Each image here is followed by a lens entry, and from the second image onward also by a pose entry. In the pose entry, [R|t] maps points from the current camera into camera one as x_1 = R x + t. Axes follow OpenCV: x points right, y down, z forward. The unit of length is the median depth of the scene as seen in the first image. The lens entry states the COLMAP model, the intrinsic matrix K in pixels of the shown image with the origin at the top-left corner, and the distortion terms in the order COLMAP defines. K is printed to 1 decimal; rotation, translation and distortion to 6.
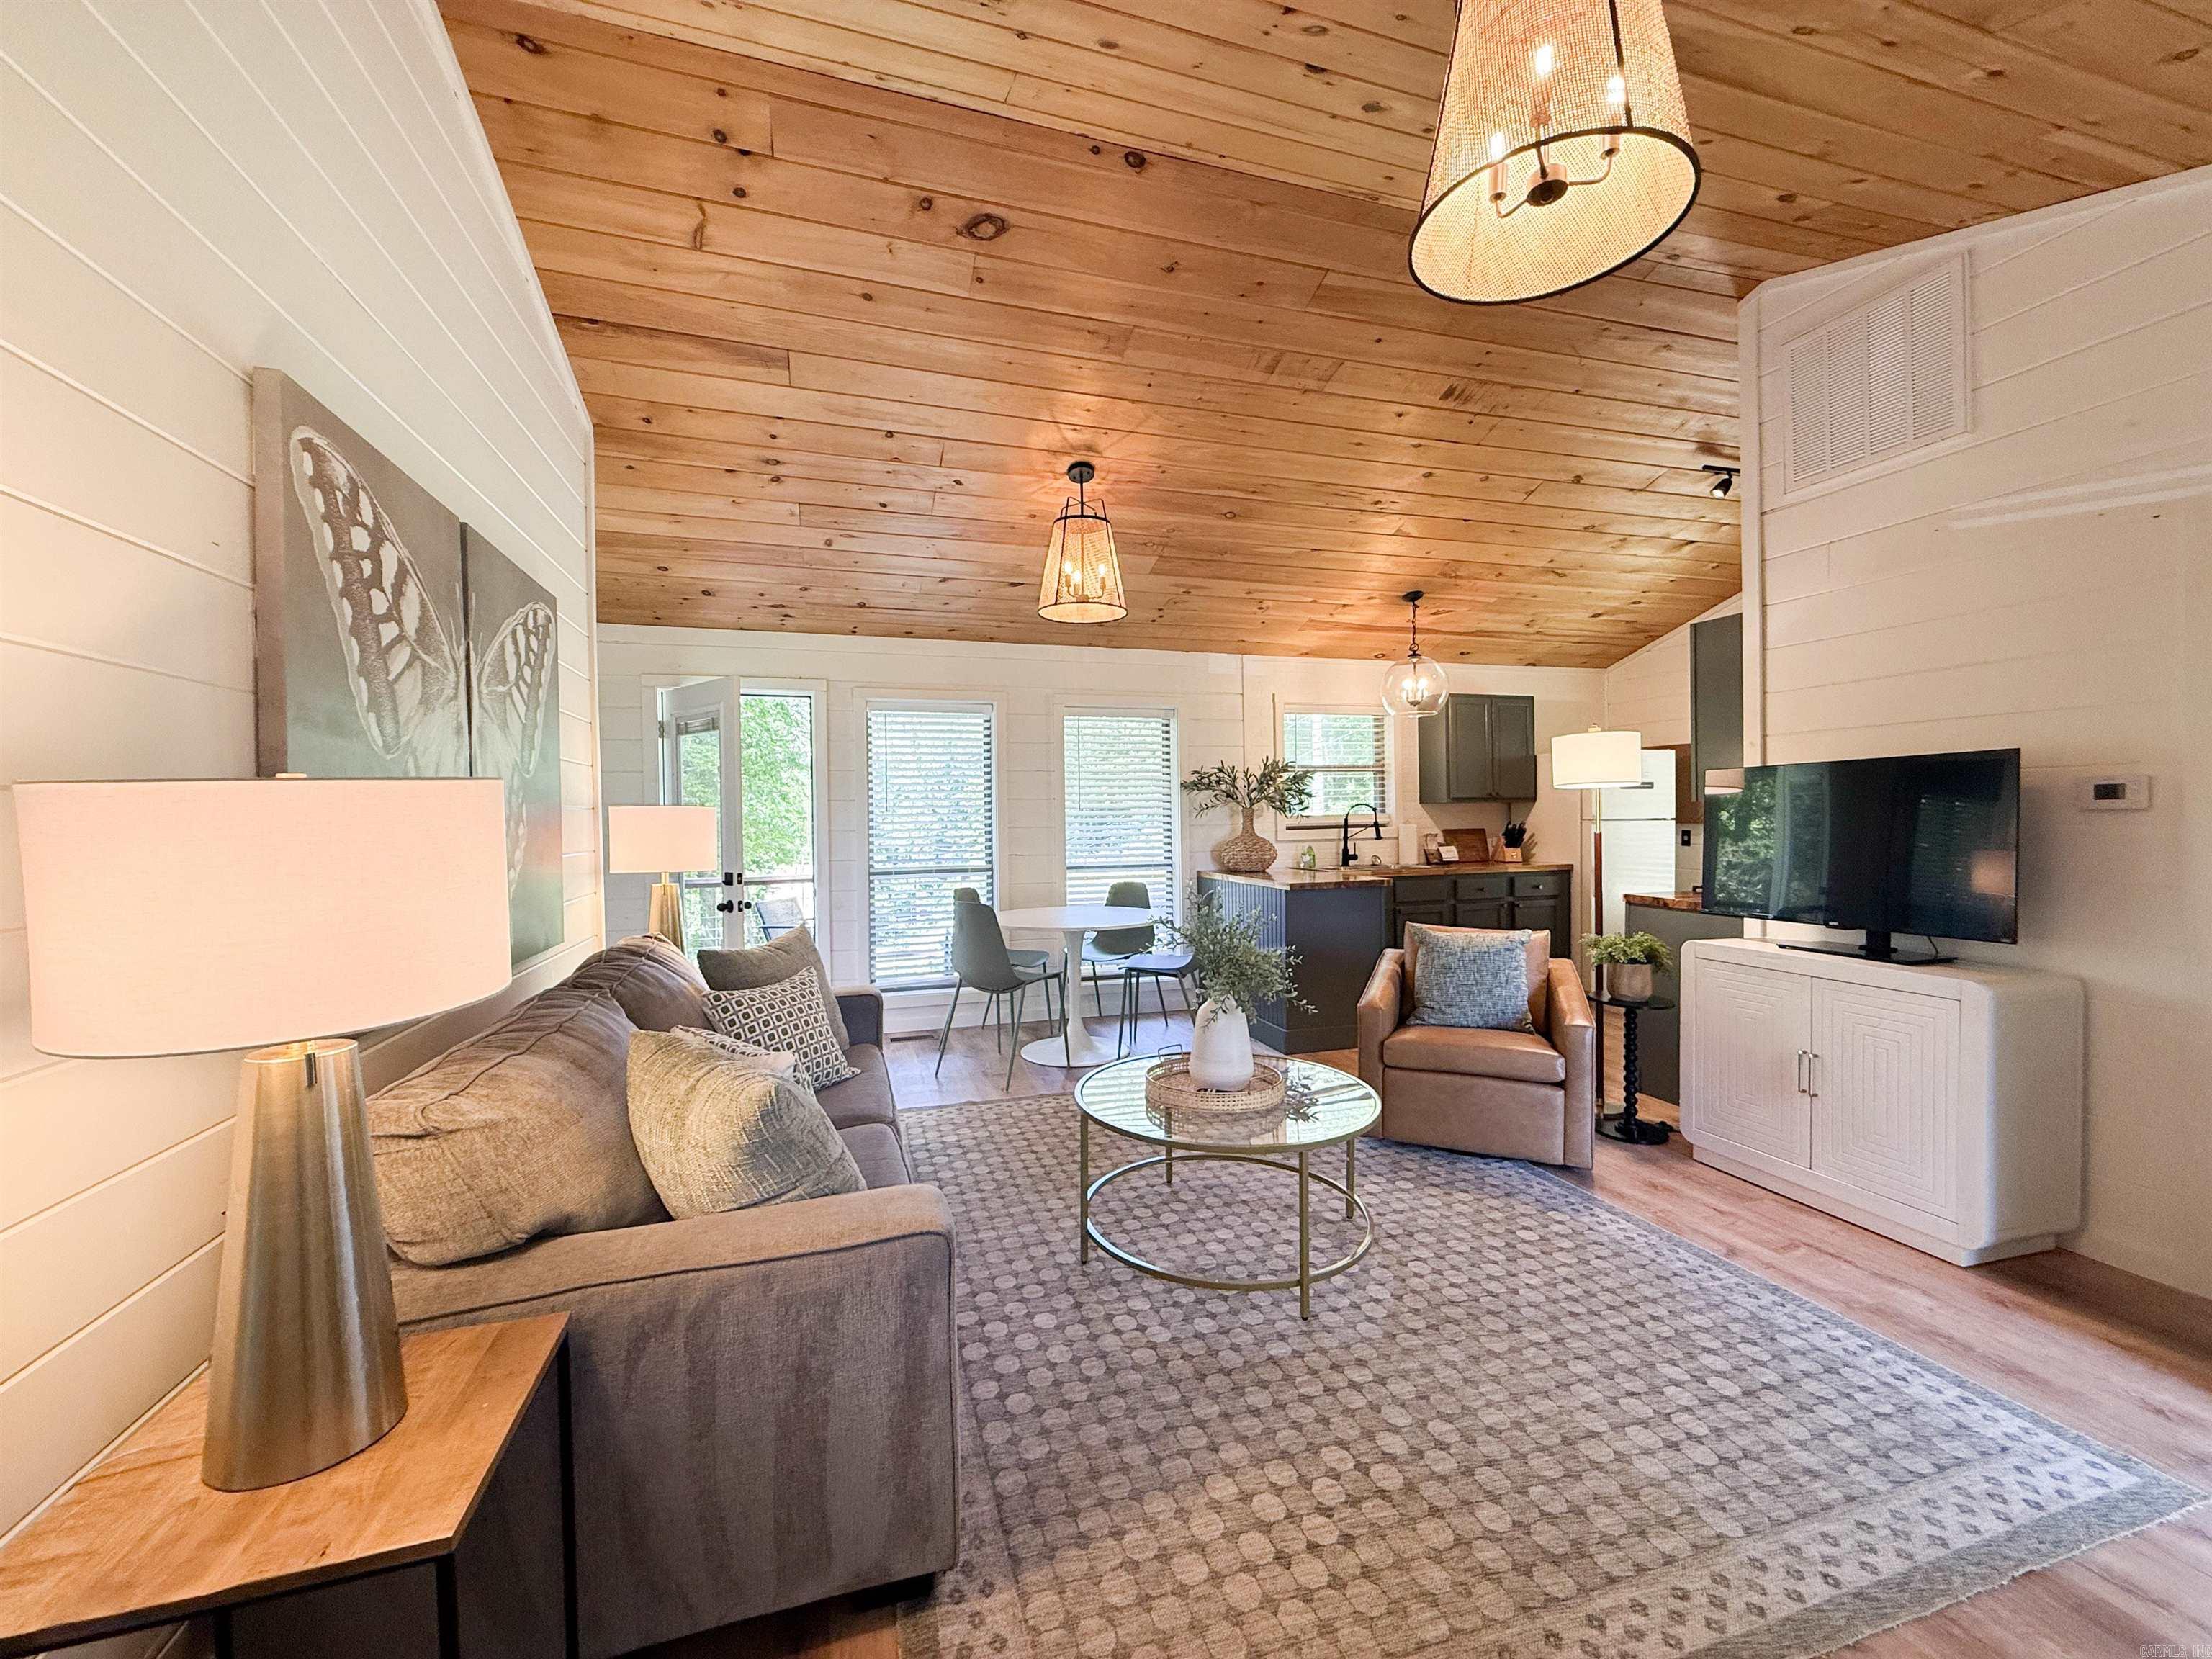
lens RADIAL K [[880.4, 0, 1101.0], [0, 880.4, 825.9], [0, 0, 1]] dist [-0.000958, 0.000567]
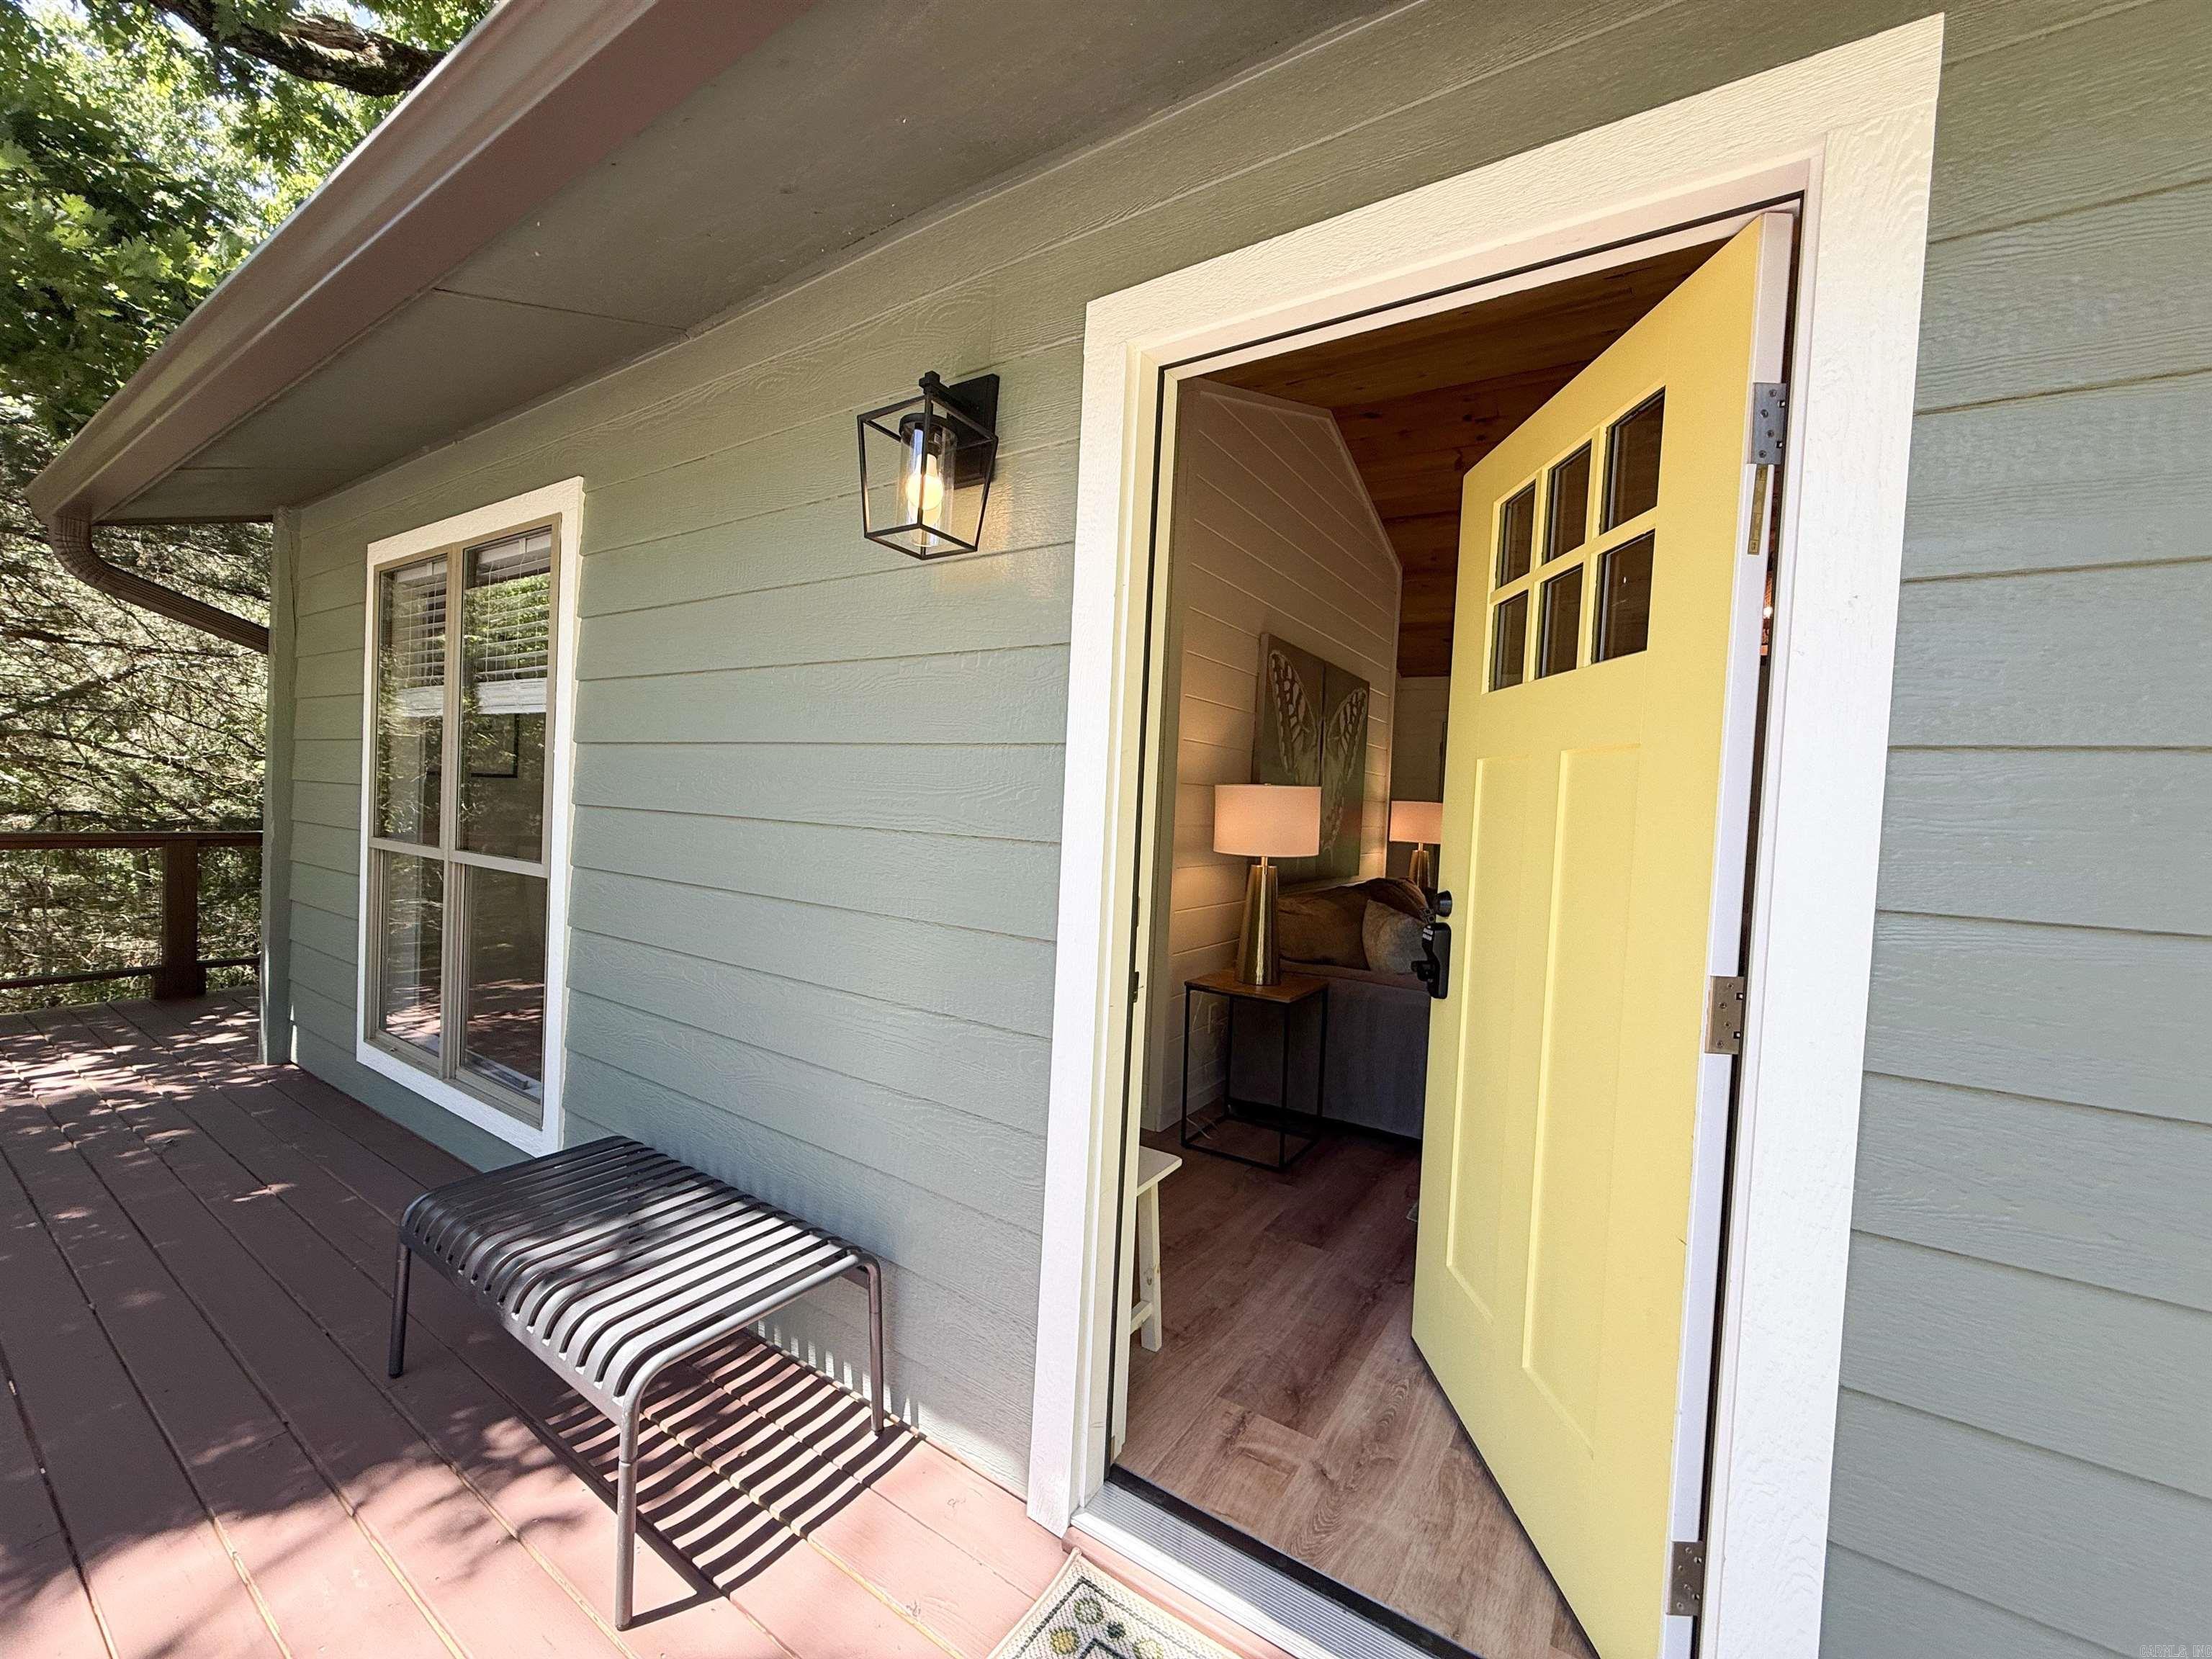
lens RADIAL K [[880.4, 0, 1091.4], [0, 880.4, 825.0], [0, 0, 1]] dist [-0.000958, 0.000567]
pose [[0.630031, 0.065502, -0.773802, 0.427420], [-0.067808, 0.997271, 0.029209, 0.014153], [0.773604, 0.034068, 0.632754, -0.556630]]
